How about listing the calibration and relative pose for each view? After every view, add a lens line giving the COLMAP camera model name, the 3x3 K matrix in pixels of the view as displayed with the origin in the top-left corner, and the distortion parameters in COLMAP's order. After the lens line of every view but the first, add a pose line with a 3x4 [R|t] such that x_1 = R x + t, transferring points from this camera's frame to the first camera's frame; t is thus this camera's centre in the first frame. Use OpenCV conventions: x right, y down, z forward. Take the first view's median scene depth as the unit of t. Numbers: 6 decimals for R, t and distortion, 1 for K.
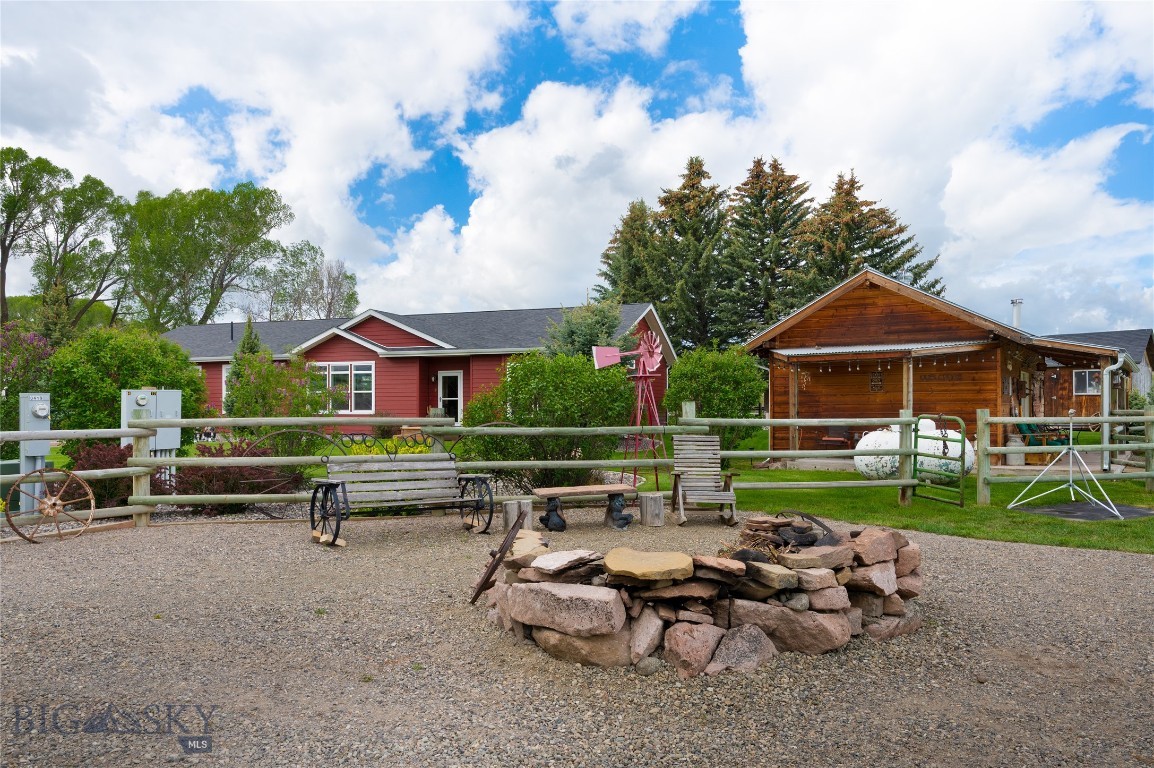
lens RADIAL K [[831.1, 0, 581.5], [0, 831.1, 388.1], [0, 0, 1]] dist [0.030127, -0.000452]
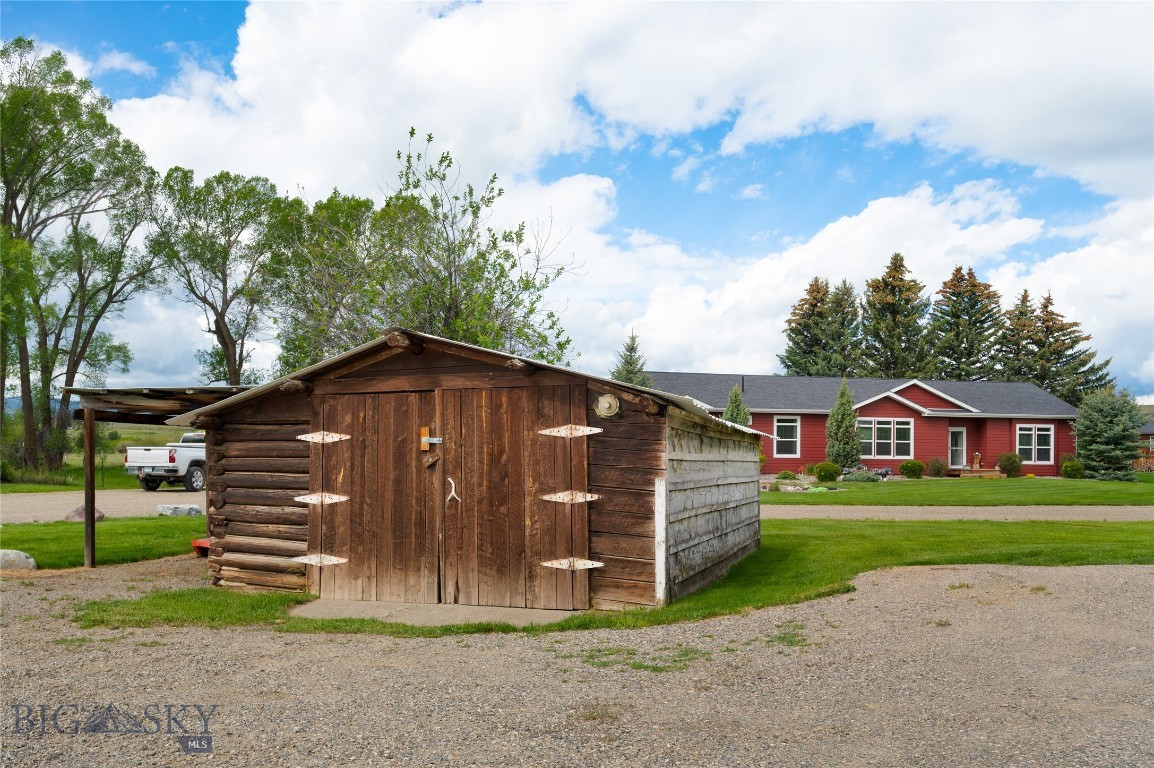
lens RADIAL K [[1005.3, 0, 601.9], [0, 1005.3, 421.5], [0, 0, 1]] dist [-0.042055, 0.013824]
pose [[0.851231, 0.026329, 0.524130, -1.463468], [-0.027045, 0.999614, -0.006290, -0.004434], [-0.524094, -0.008821, 0.851615, -0.072745]]
